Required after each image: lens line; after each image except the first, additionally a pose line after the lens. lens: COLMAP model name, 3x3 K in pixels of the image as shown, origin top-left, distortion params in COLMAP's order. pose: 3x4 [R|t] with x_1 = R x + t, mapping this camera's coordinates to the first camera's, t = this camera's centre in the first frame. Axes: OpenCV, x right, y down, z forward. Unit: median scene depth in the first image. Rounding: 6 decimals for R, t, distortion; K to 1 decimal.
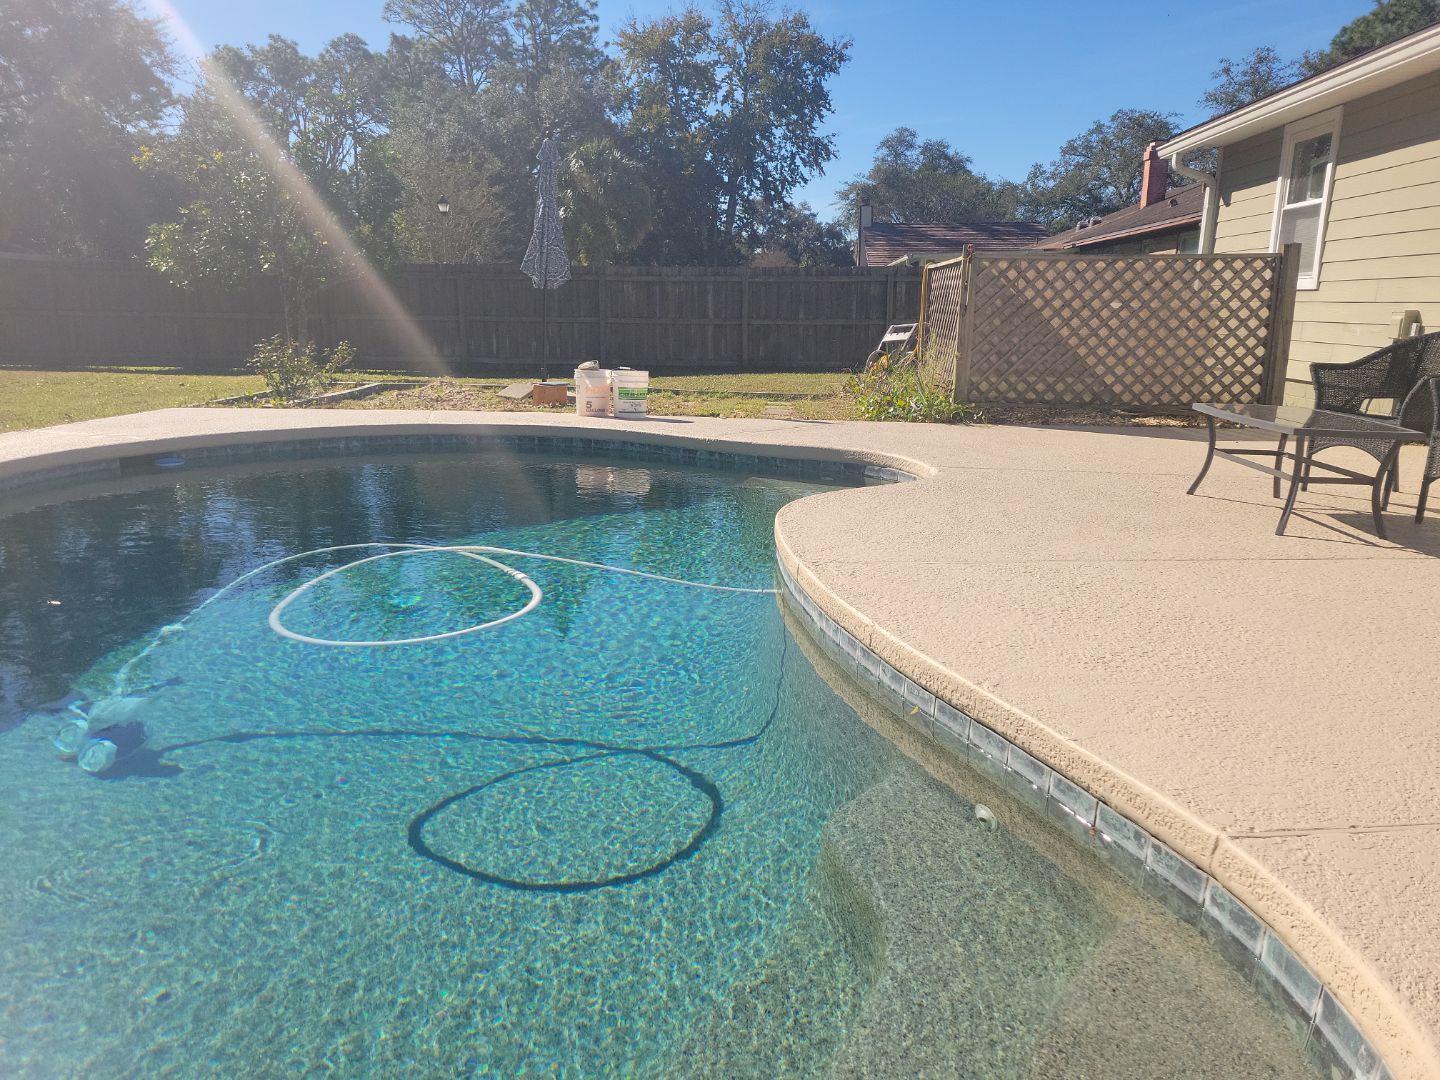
lens RADIAL K [[1082.6, 0, 765.4], [0, 1082.6, 541.9], [0, 0, 1]] dist [0.057804, -0.052827]
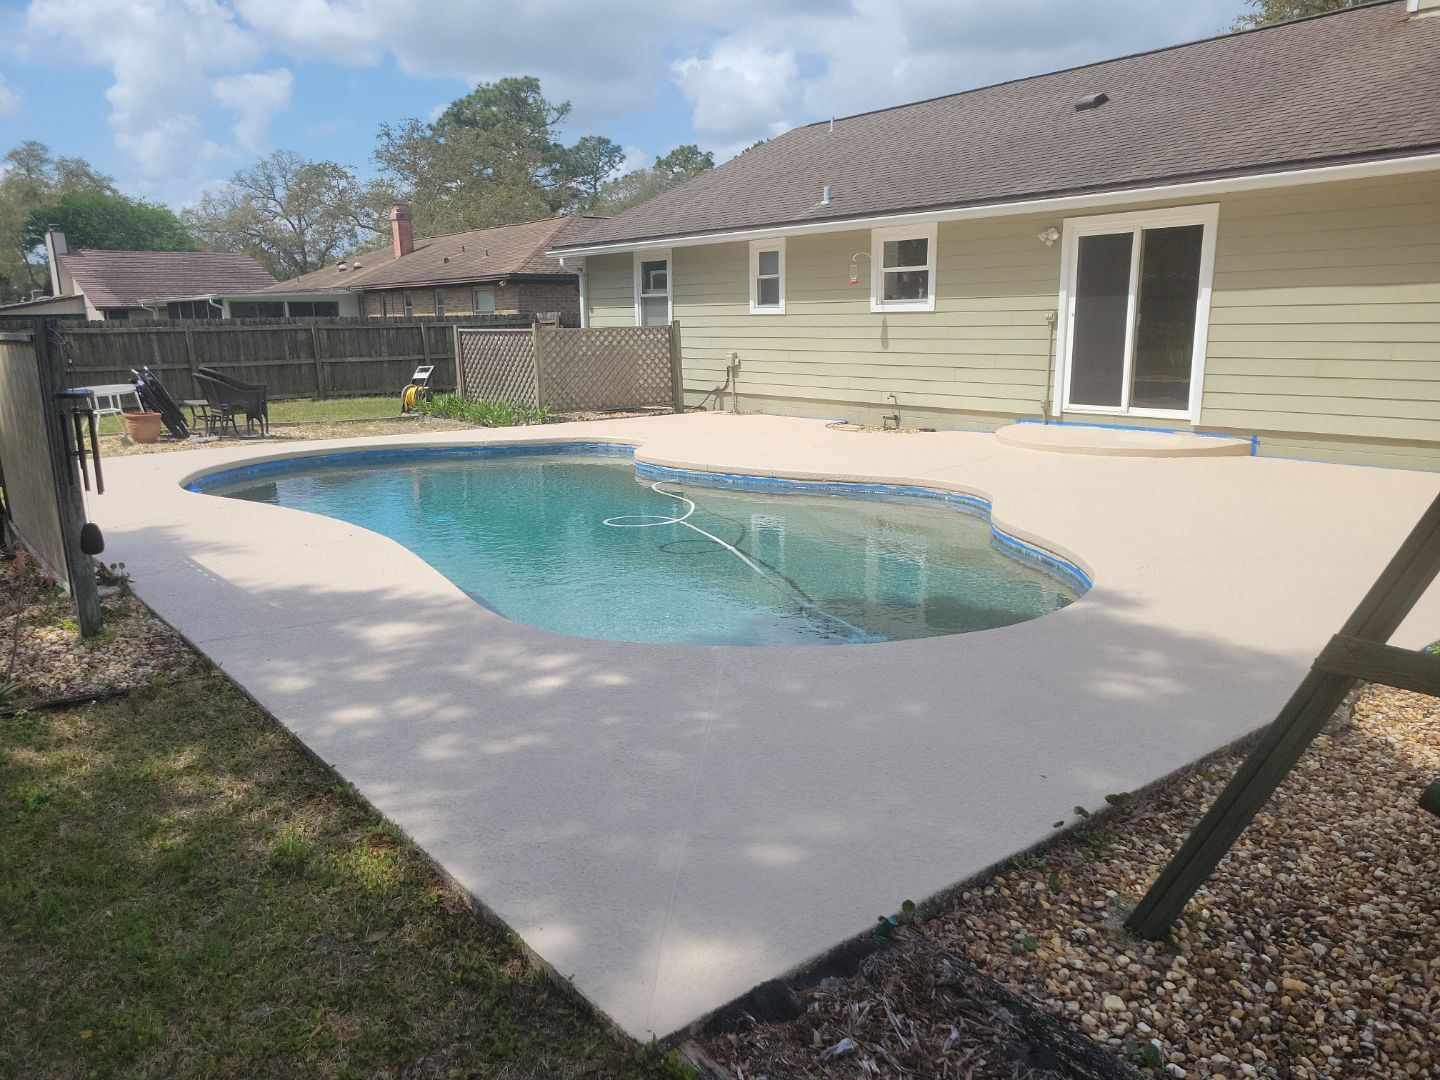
lens RADIAL K [[1068.5, 0, 720.0], [0, 1068.5, 540.0], [0, 0, 1]] dist [0.053969, -0.008893]
pose [[0.732318, -0.162662, 0.661250, -0.120920], [0.167510, 0.984244, 0.056603, 0.003950], [-0.660039, 0.069315, 0.748027, -0.072646]]
